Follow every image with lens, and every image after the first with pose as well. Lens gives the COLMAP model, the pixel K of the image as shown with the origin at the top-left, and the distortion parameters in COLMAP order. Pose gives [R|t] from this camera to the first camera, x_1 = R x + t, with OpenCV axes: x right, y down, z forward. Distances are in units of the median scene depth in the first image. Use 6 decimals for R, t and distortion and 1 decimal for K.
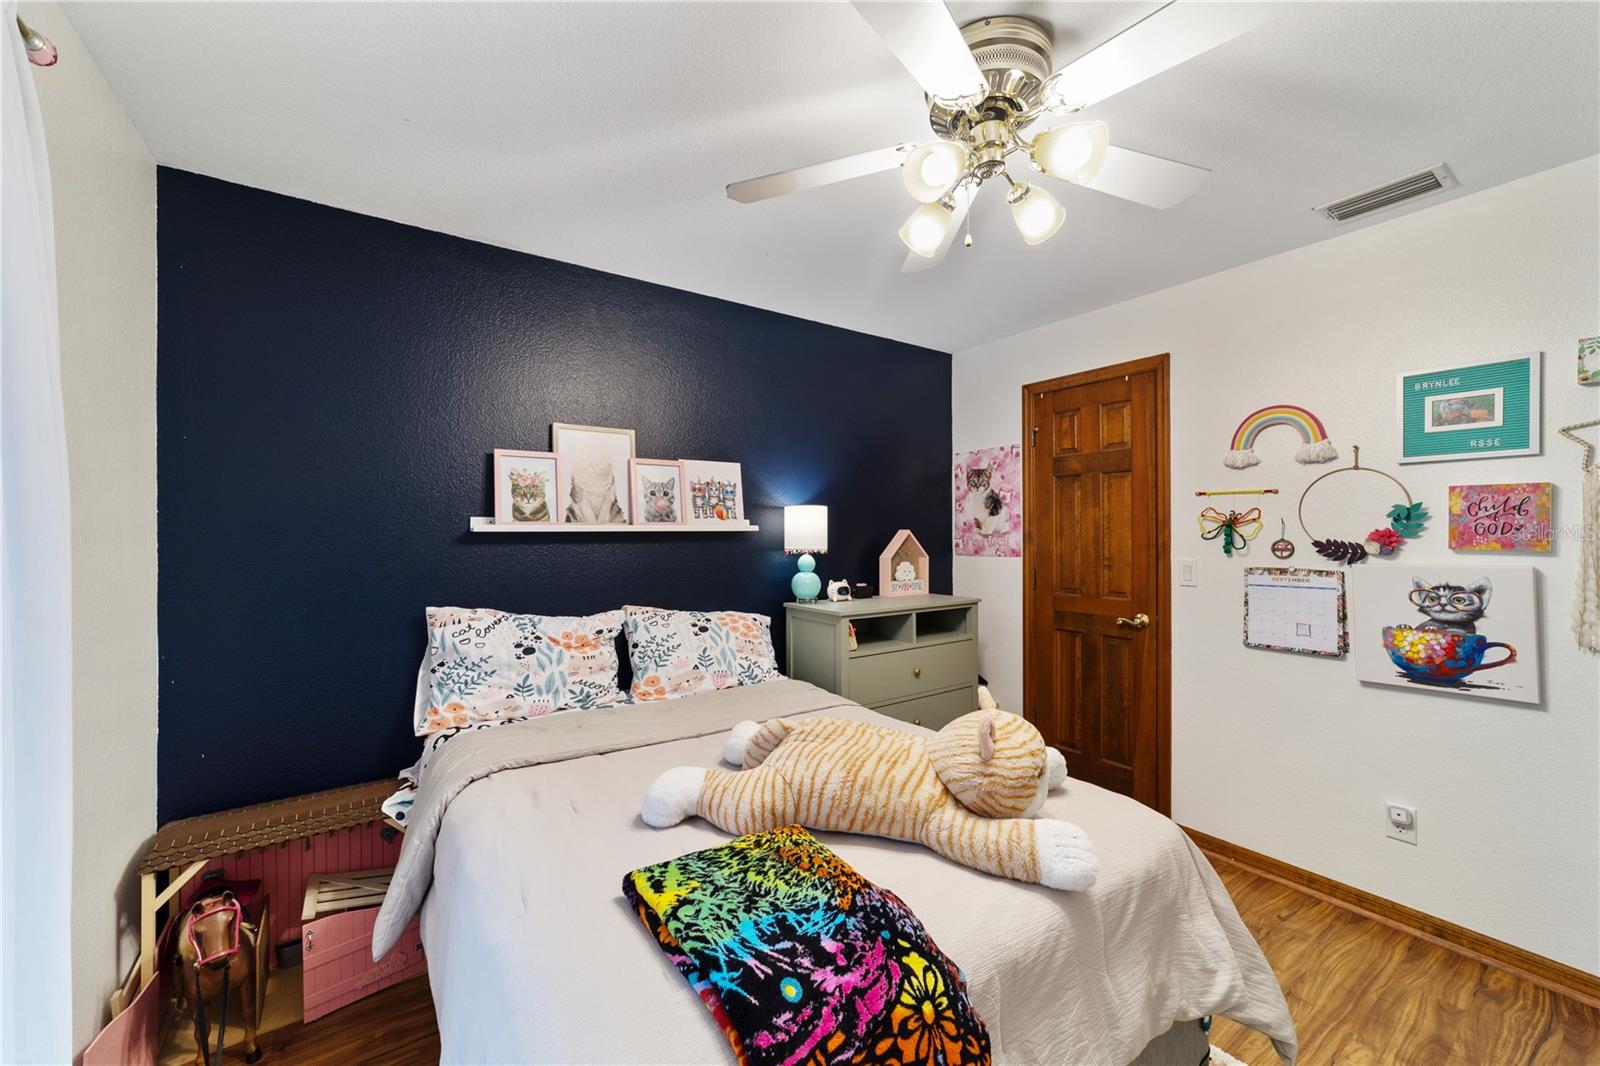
lens RADIAL K [[613.4, 0, 796.8], [0, 613.4, 528.9], [0, 0, 1]] dist [-0.019919, 0.009082]
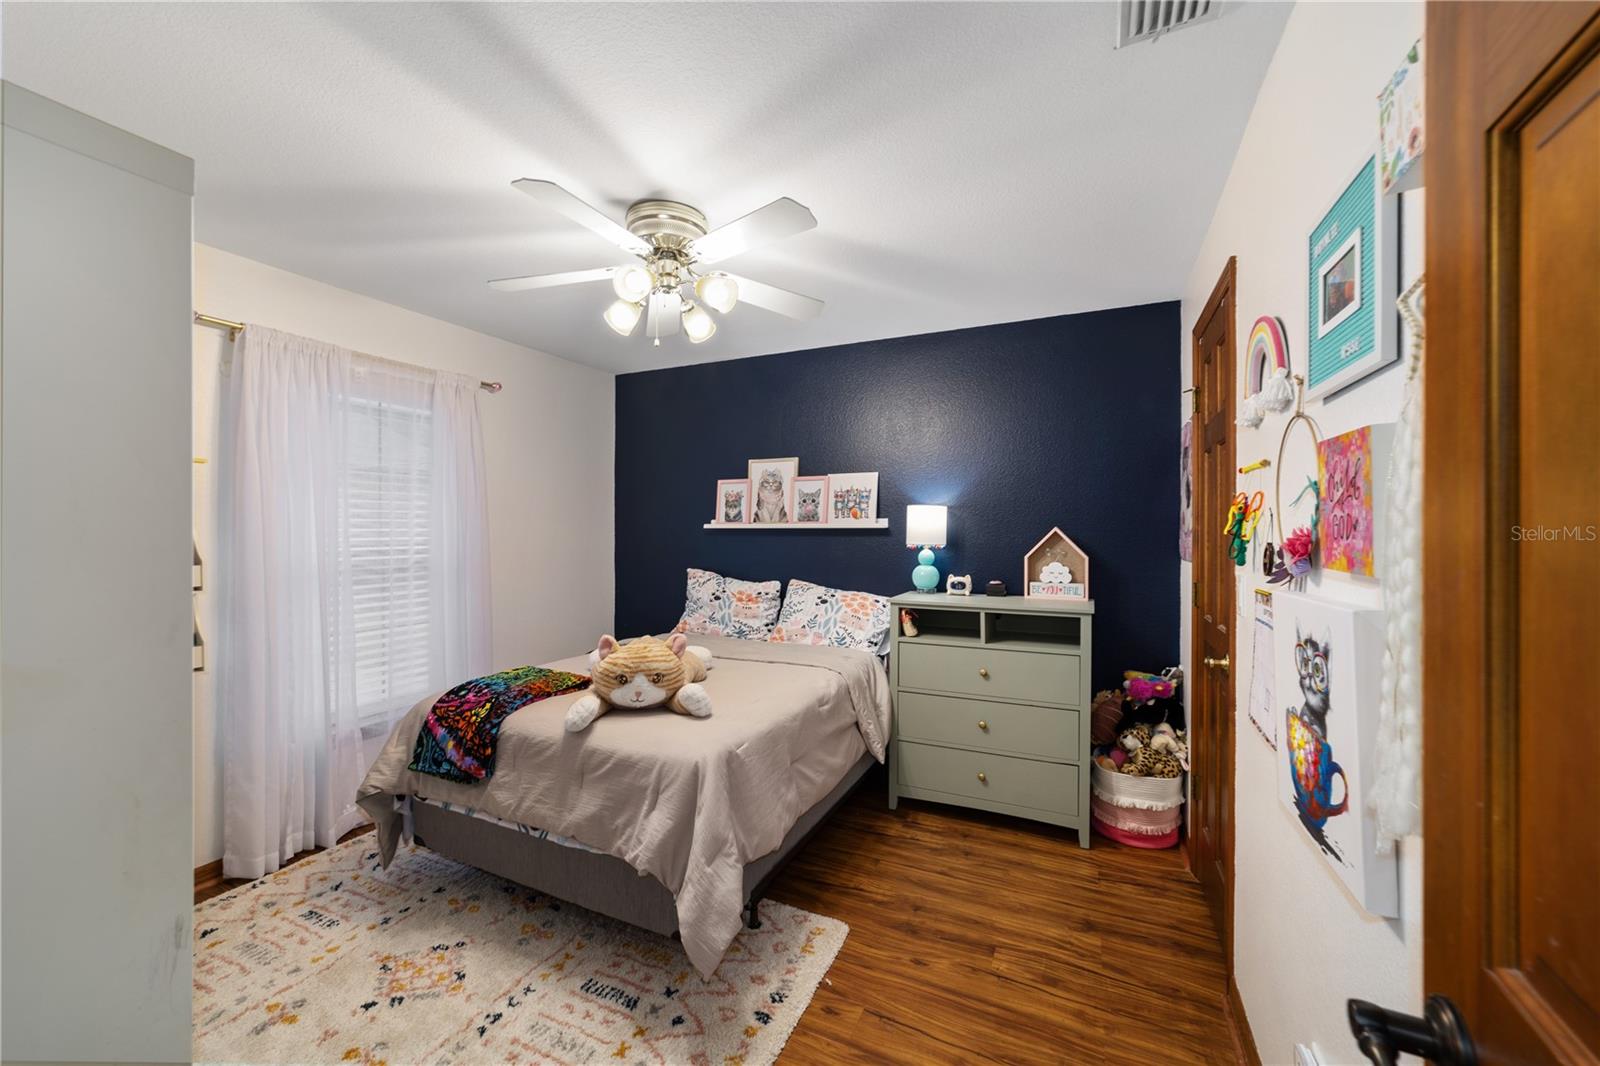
lens RADIAL K [[613.4, 0, 796.8], [0, 613.4, 528.9], [0, 0, 1]] dist [-0.019919, 0.009082]
pose [[0.501684, 0.003691, -0.865043, 0.973708], [0.004852, 0.999963, 0.007080, -0.004243], [0.865037, -0.007749, 0.501647, 0.281204]]
